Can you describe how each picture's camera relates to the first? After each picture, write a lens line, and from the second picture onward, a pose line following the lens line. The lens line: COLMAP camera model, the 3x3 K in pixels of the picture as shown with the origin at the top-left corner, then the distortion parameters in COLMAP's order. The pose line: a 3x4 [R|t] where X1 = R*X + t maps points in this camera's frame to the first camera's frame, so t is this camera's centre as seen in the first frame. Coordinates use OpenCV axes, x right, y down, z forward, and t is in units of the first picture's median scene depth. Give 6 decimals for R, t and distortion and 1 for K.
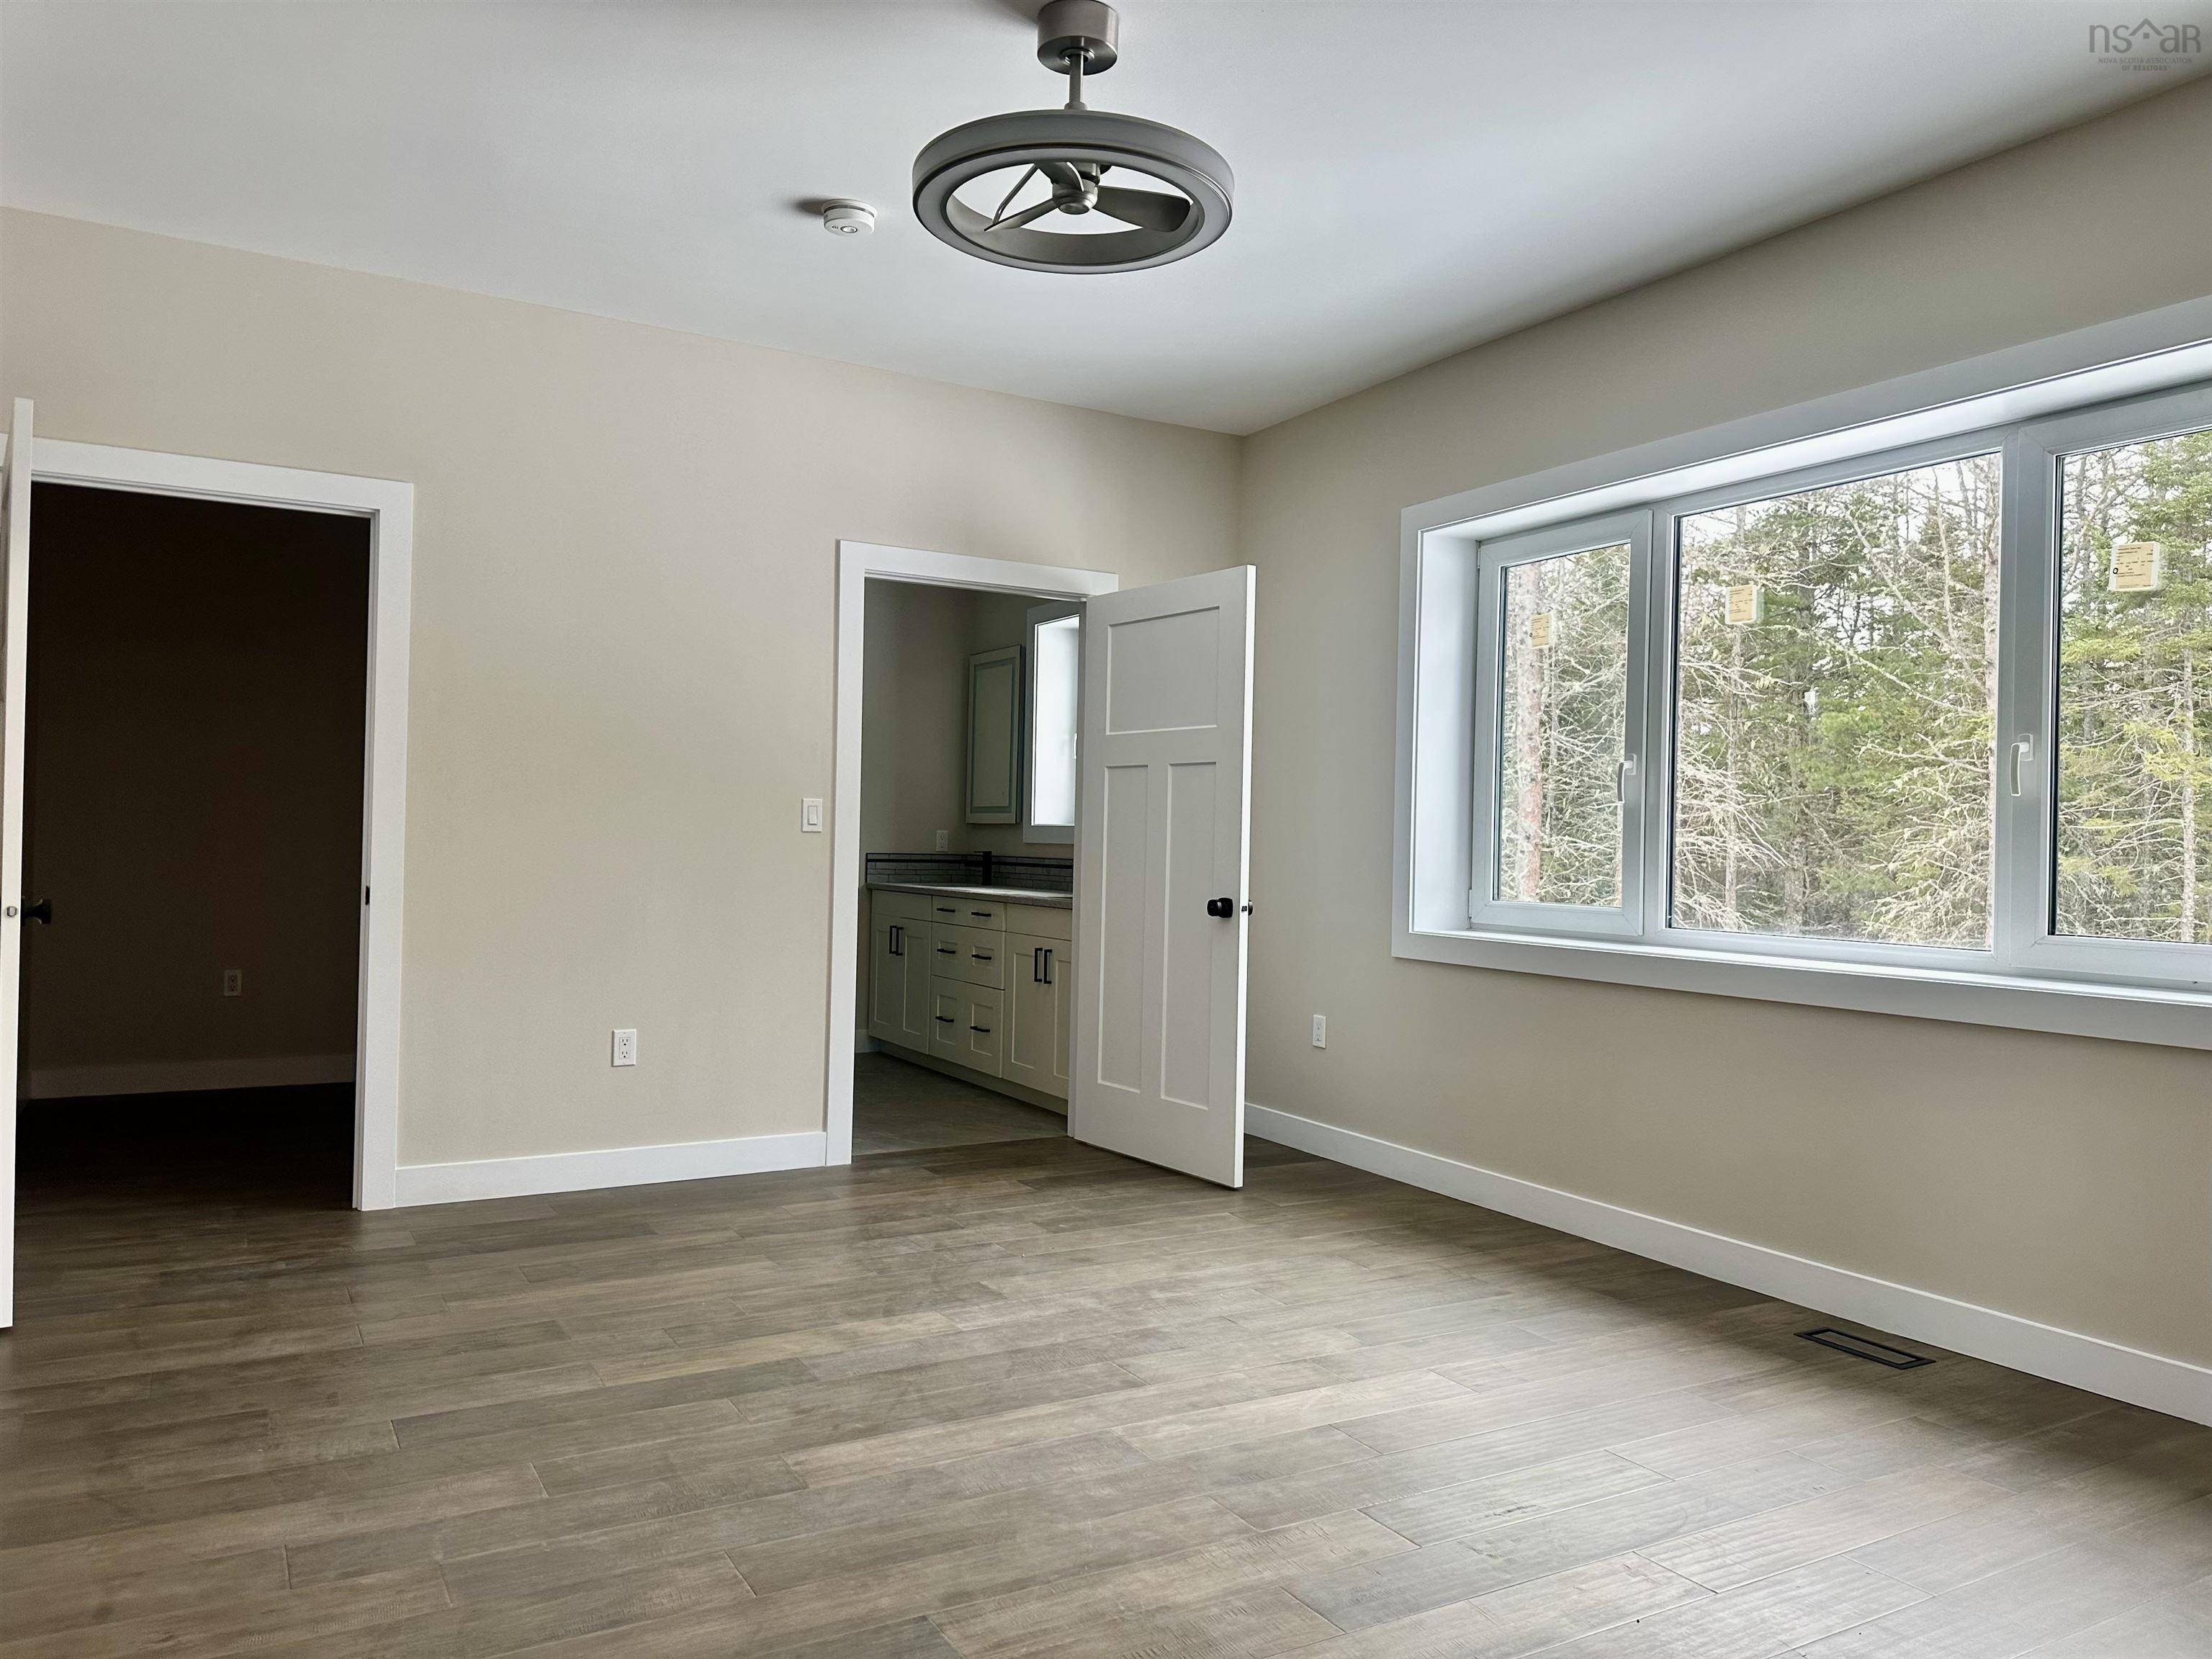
lens RADIAL K [[1558.0, 0, 1088.8], [0, 1558.0, 840.5], [0, 0, 1]] dist [0.055635, -0.075415]
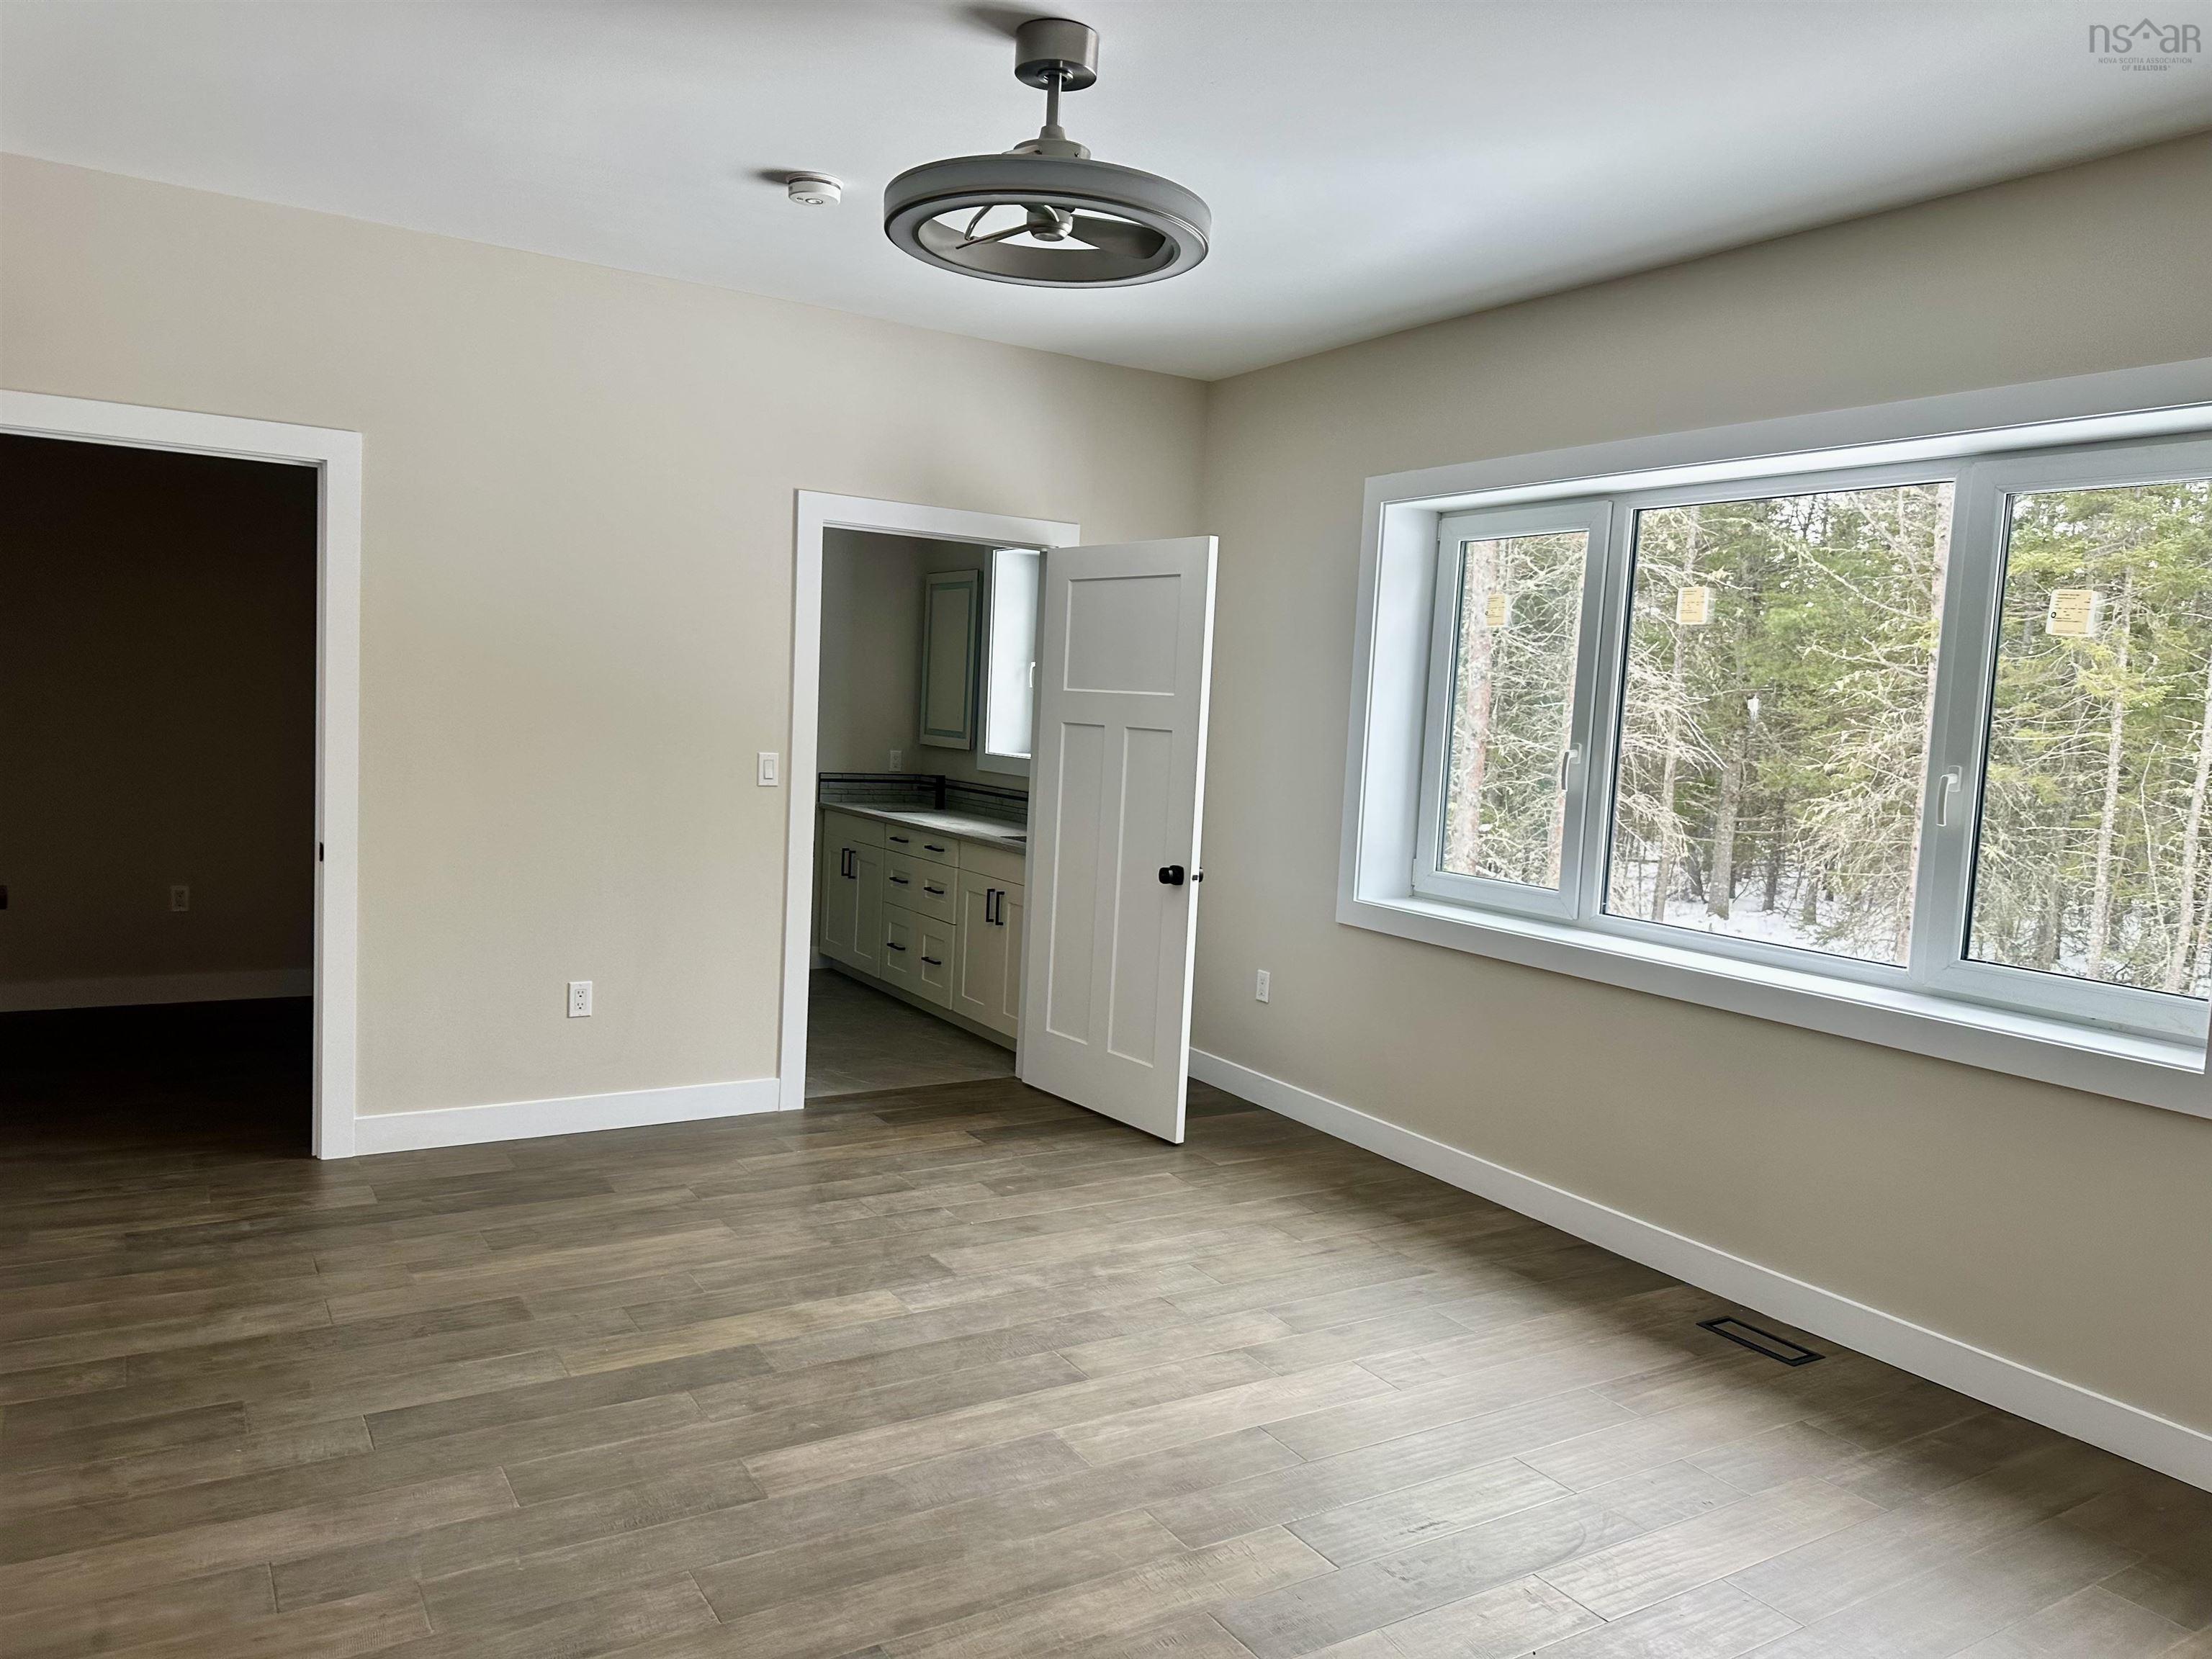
lens RADIAL K [[1558.0, 0, 1090.3], [0, 1558.0, 843.3], [0, 0, 1]] dist [0.055635, -0.075415]
pose [[0.999061, 0.024899, 0.035446, -0.006403], [-0.028181, 0.995049, 0.095308, -0.090072], [-0.032898, -0.096218, 0.994817, -0.012611]]
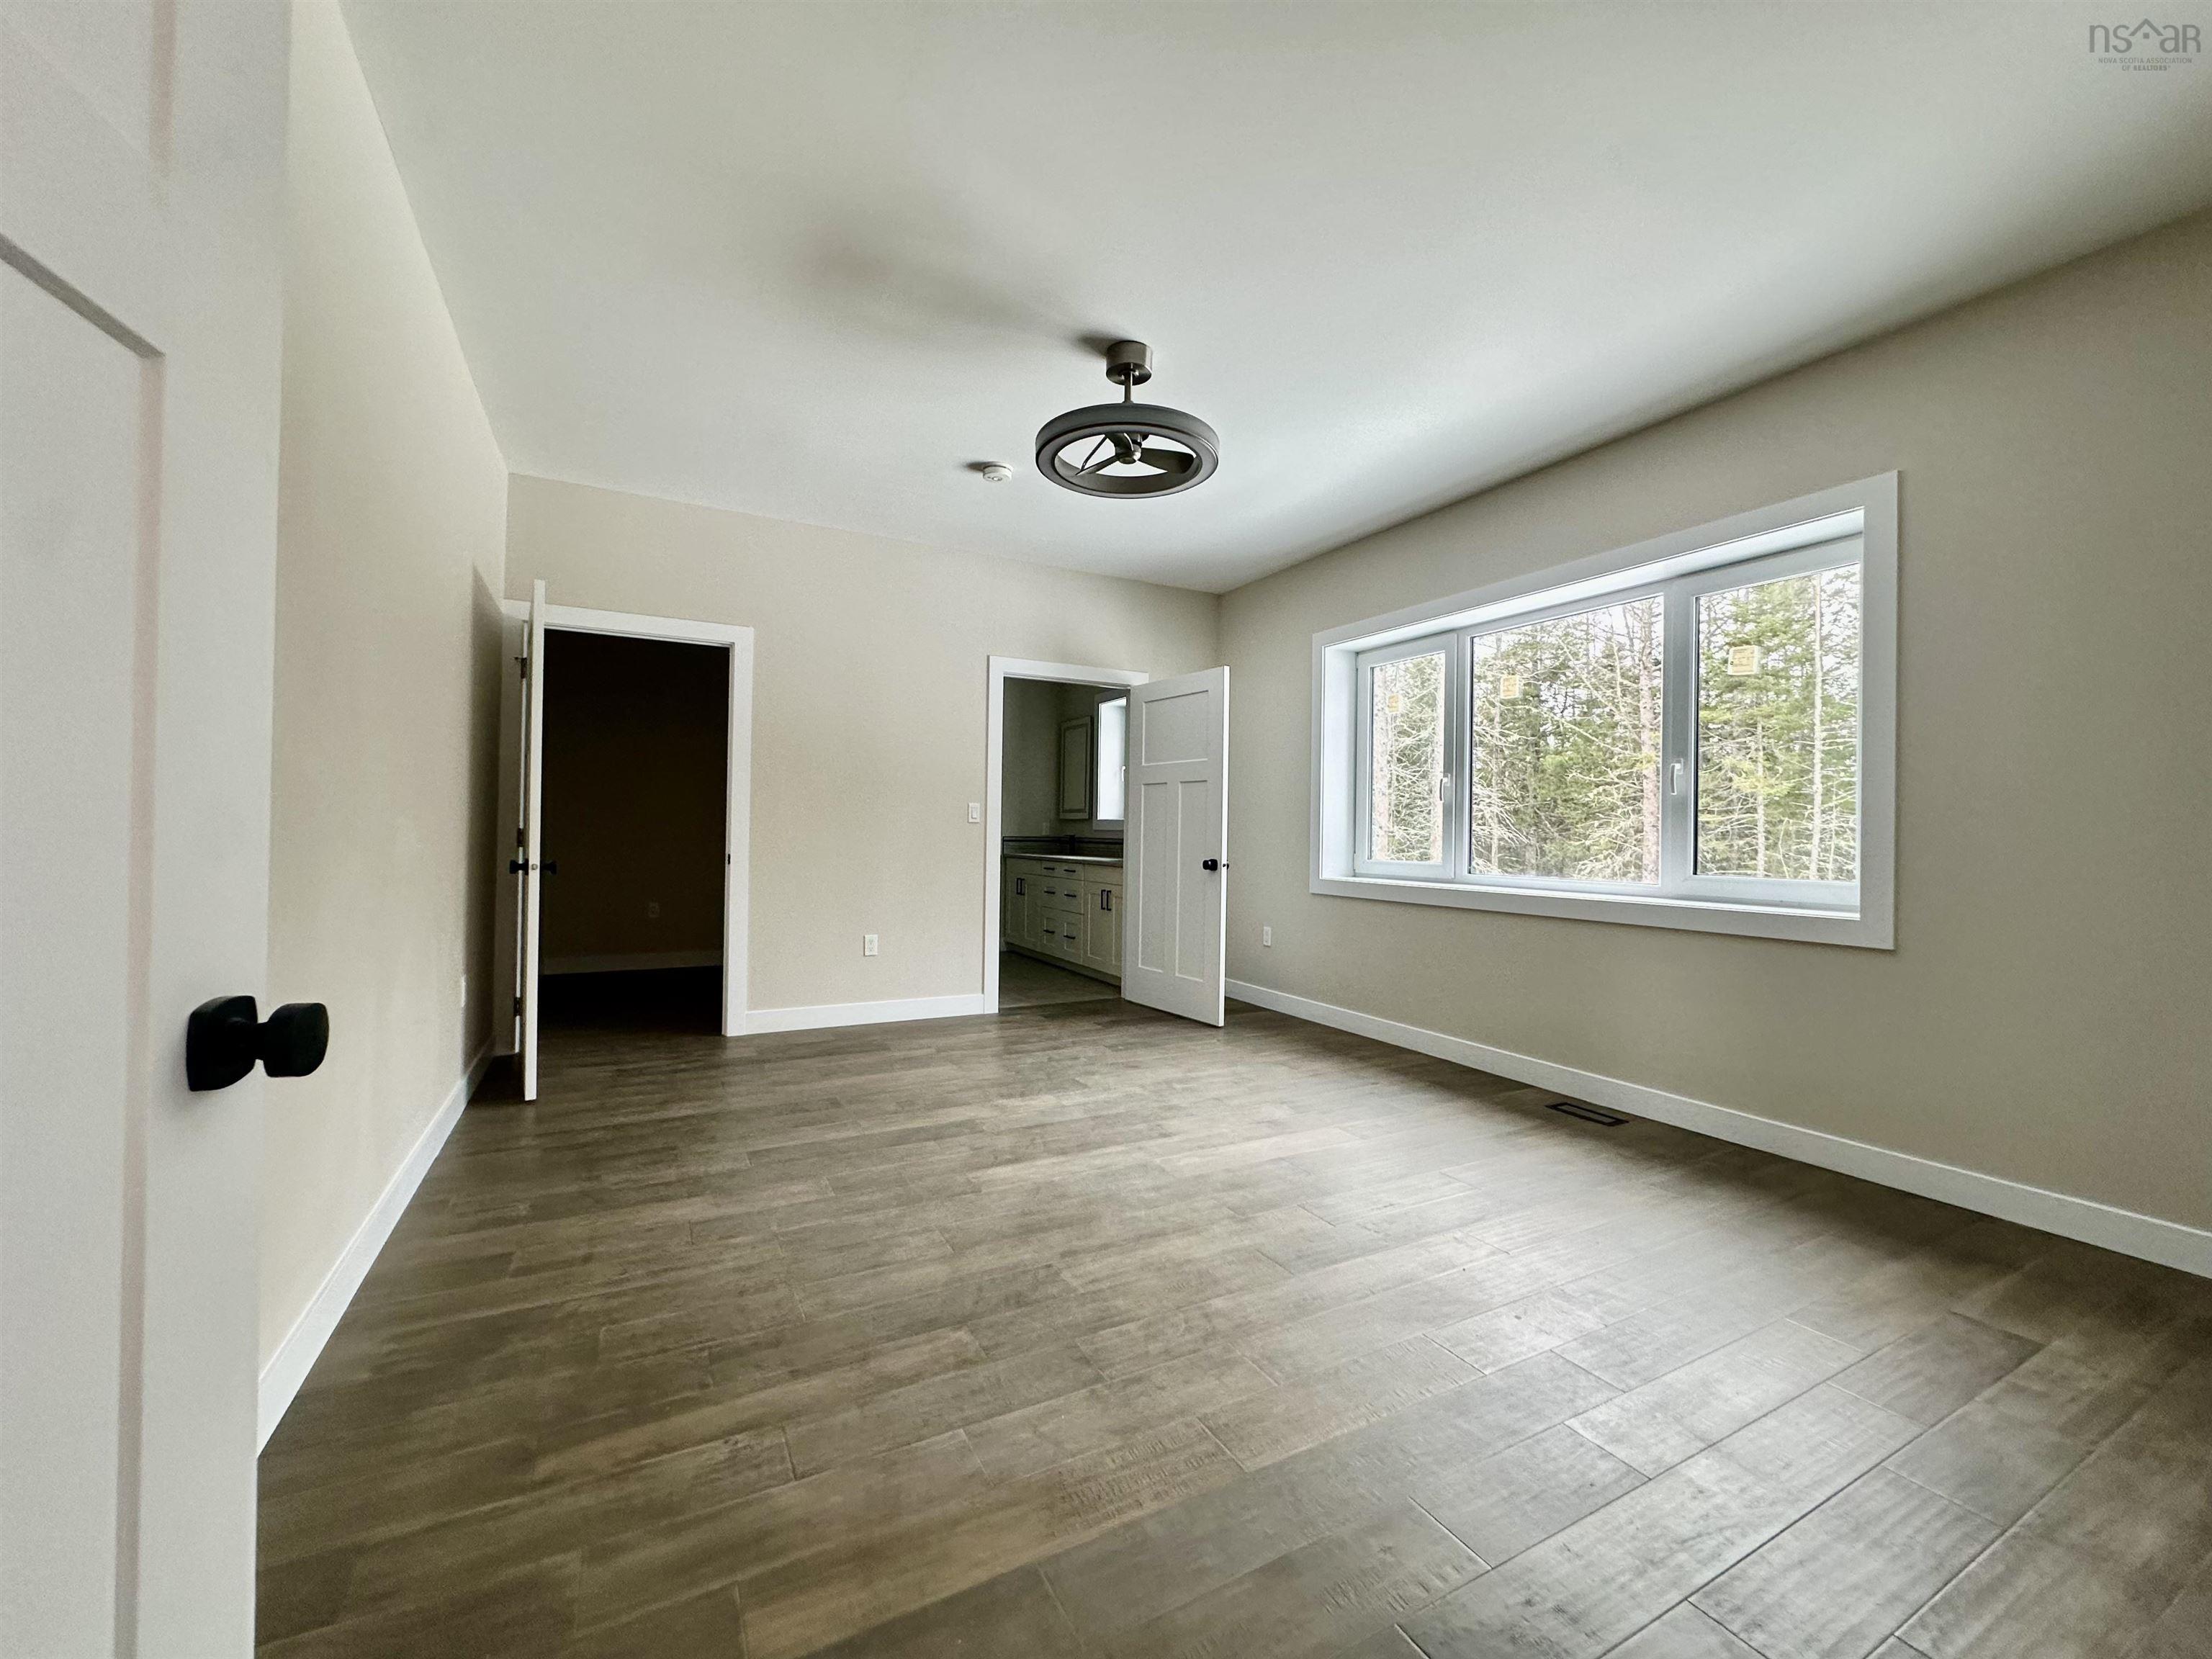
lens RADIAL K [[888.1, 0, 1100.2], [0, 888.1, 830.7], [0, 0, 1]] dist [-0.010821, 0.000587]
pose [[0.999565, -0.006248, -0.028817, -0.010490], [0.006193, 0.999979, -0.001998, 0.008362], [0.028829, 0.001819, 0.999583, 0.010490]]
